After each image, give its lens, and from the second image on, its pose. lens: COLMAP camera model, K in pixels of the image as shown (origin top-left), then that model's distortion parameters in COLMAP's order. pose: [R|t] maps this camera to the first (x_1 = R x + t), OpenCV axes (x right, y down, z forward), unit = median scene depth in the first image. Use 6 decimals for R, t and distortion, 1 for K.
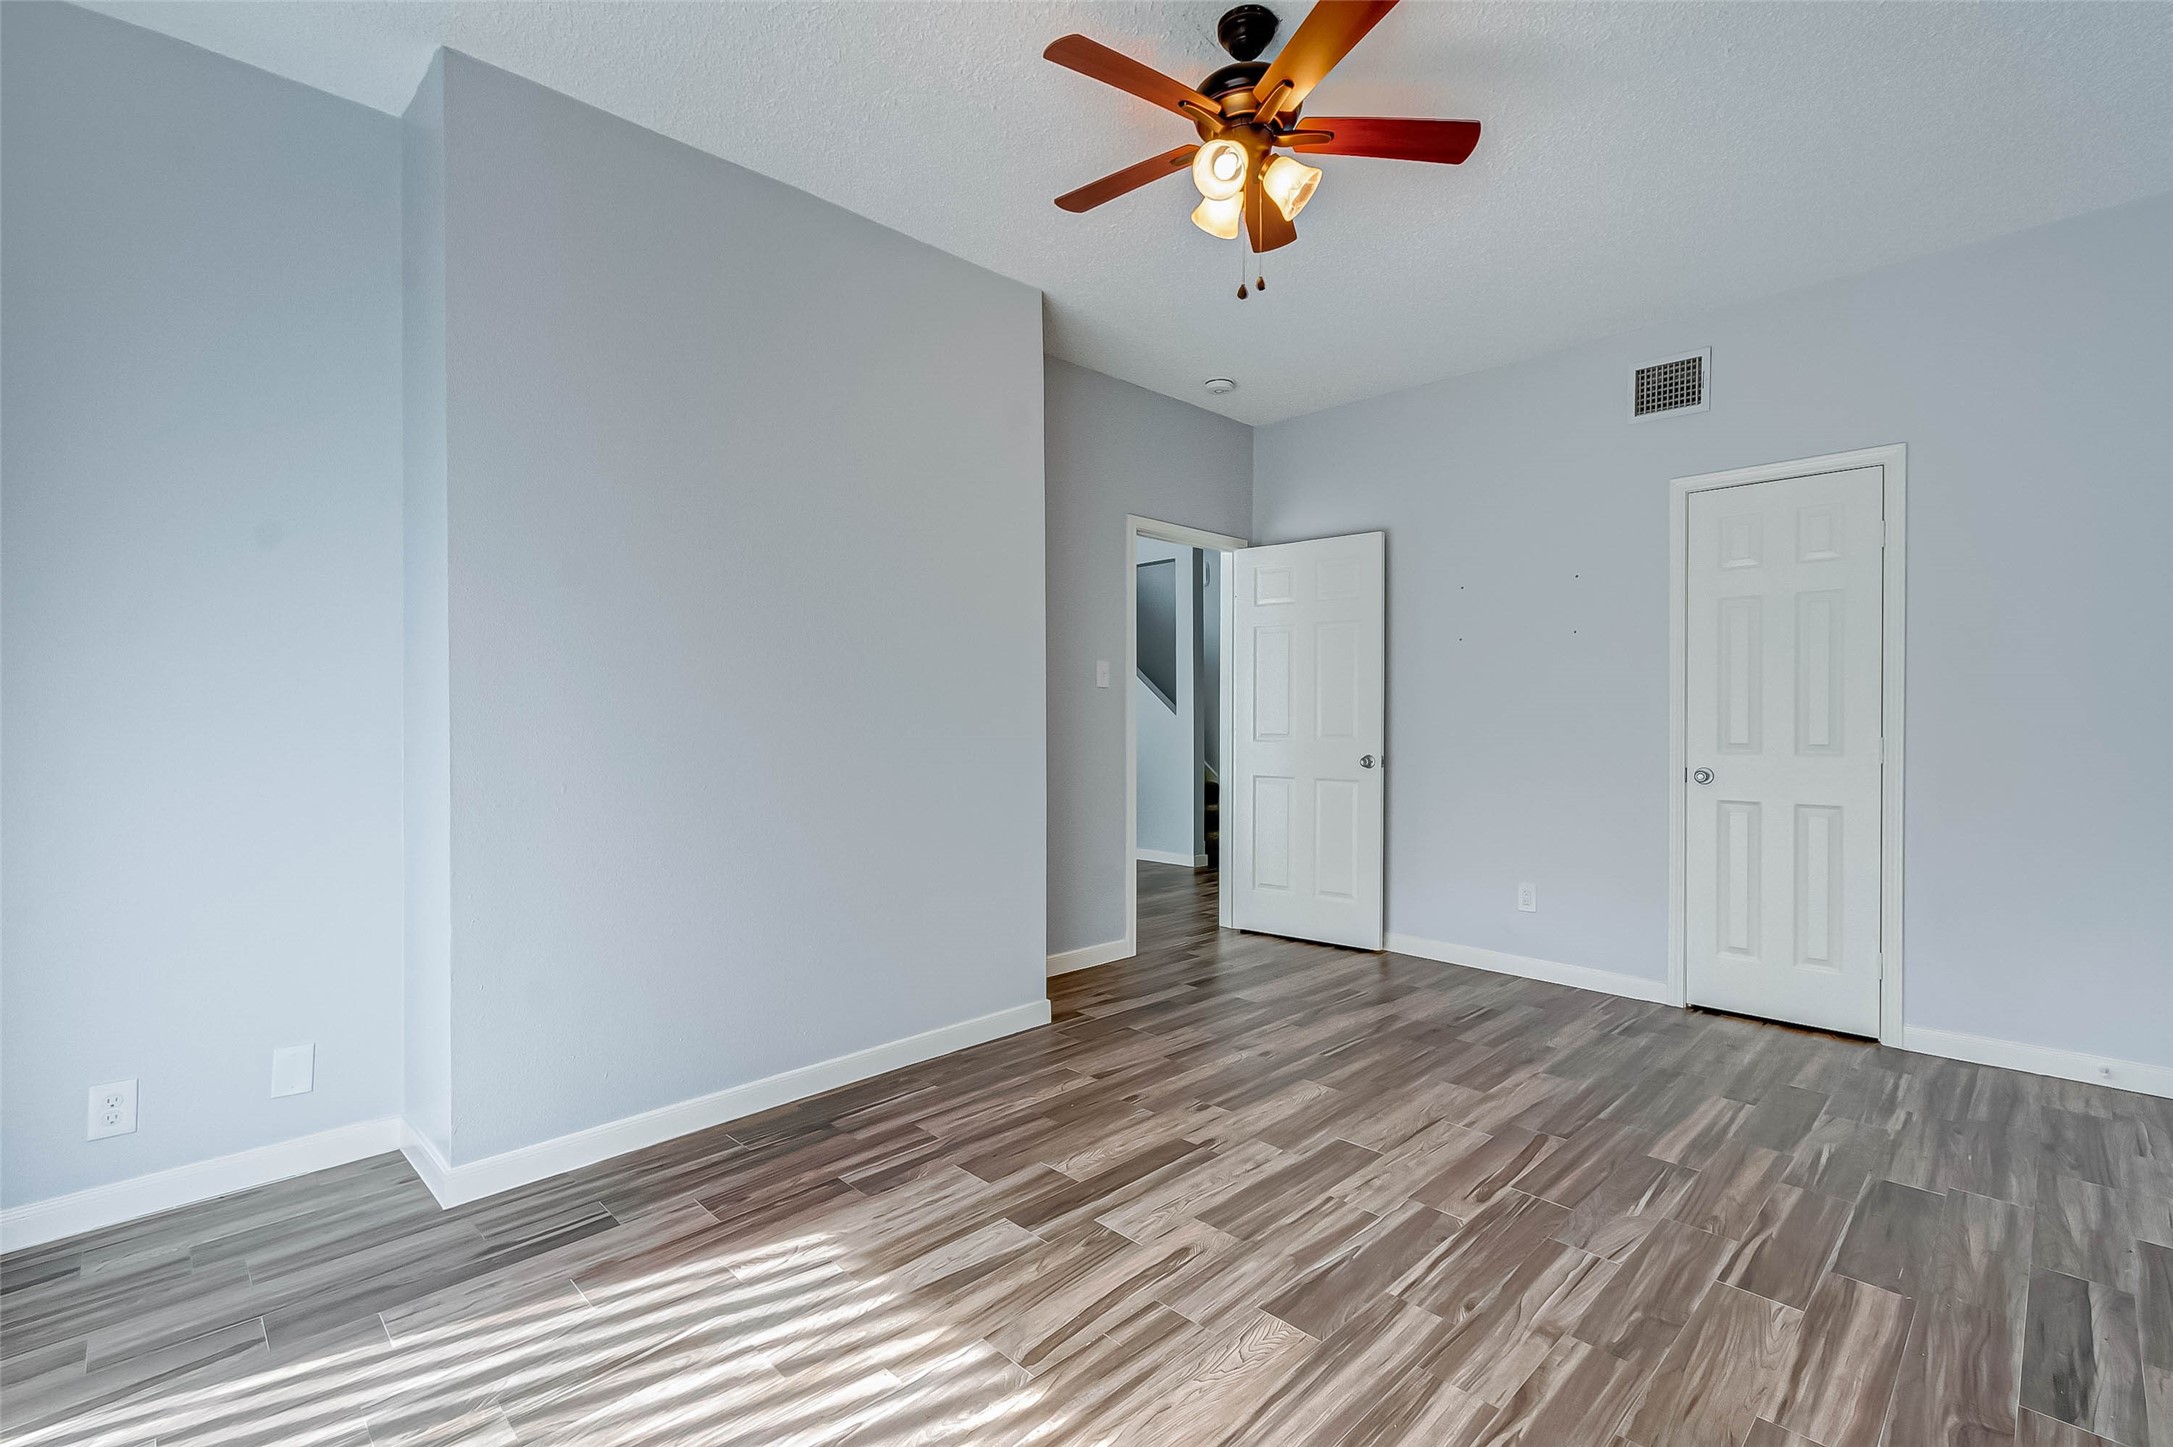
lens RADIAL K [[974.1, 0, 1083.4], [0, 974.1, 725.1], [0, 0, 1]] dist [0.000009, -0.000005]
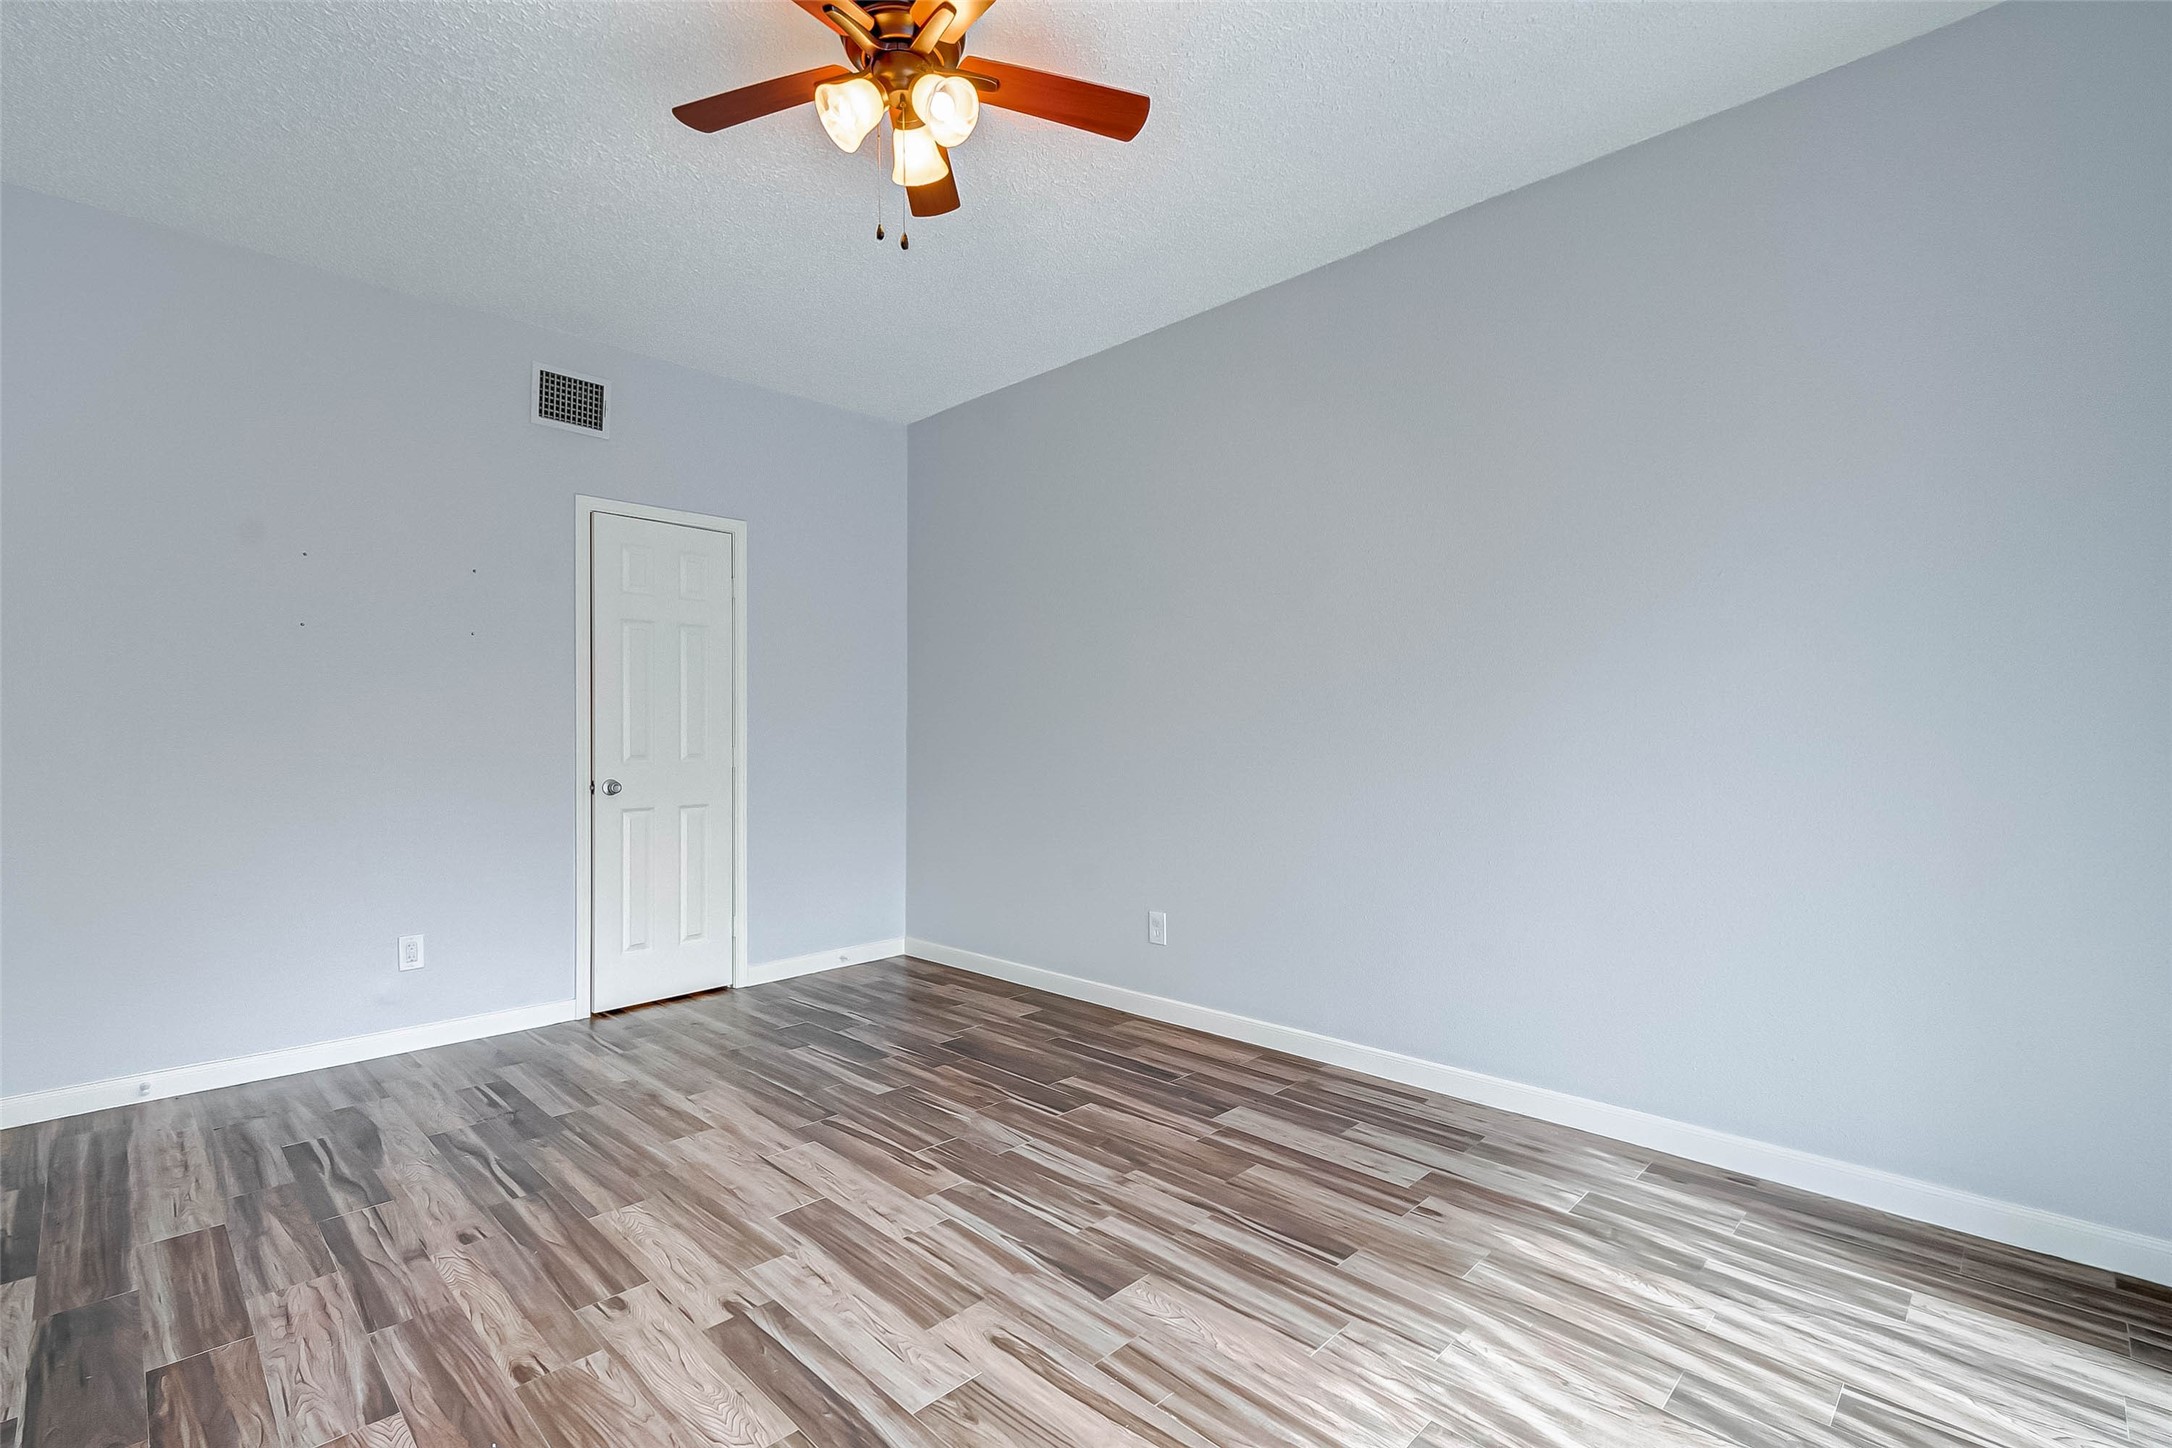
lens RADIAL K [[973.6, 0, 1082.9], [0, 973.6, 725.6], [0, 0, 1]] dist [0.000009, -0.000005]
pose [[-0.019110, 0.007930, 0.999786, -0.567314], [0.010119, 0.999919, -0.007737, -0.001904], [-0.999766, 0.009969, -0.019188, 0.687338]]
